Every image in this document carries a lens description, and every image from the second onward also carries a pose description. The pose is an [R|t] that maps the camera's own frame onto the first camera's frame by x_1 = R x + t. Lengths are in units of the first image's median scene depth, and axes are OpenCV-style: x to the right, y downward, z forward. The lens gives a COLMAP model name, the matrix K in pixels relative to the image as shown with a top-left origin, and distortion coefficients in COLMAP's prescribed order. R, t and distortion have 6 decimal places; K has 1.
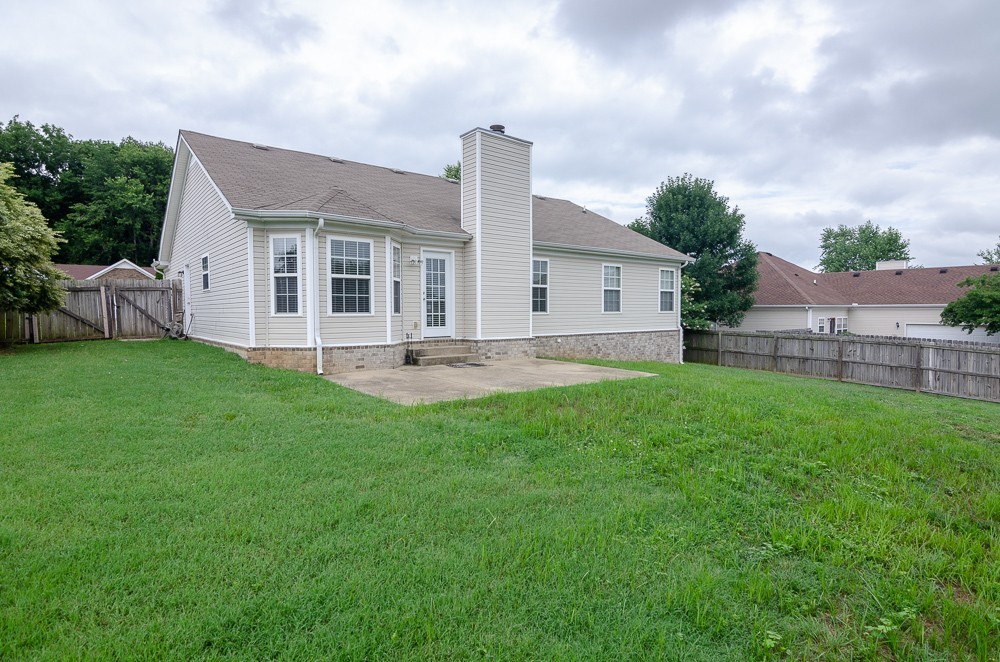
lens RADIAL K [[525.6, 0, 500.0], [0, 525.6, 331.0], [0, 0, 1]] dist [-0.017222, -0.001486]
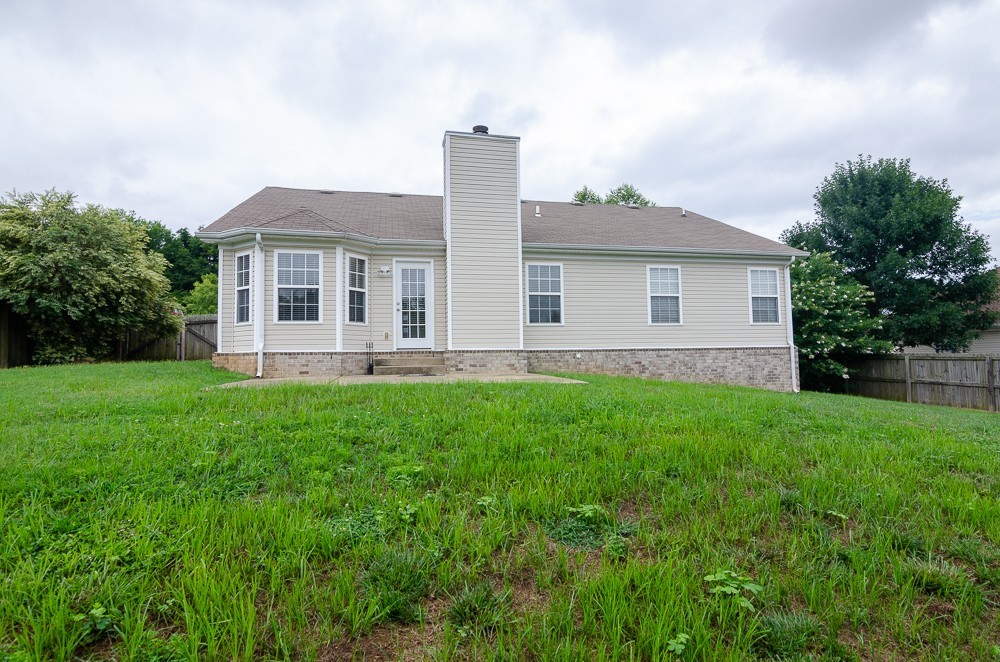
lens RADIAL K [[525.6, 0, 500.0], [0, 525.6, 331.0], [0, 0, 1]] dist [-0.017222, -0.001486]
pose [[0.896192, -0.036770, -0.442141, 0.450750], [-0.002952, 0.996043, -0.088820, 0.064528], [0.443657, 0.080905, 0.892537, 0.202169]]
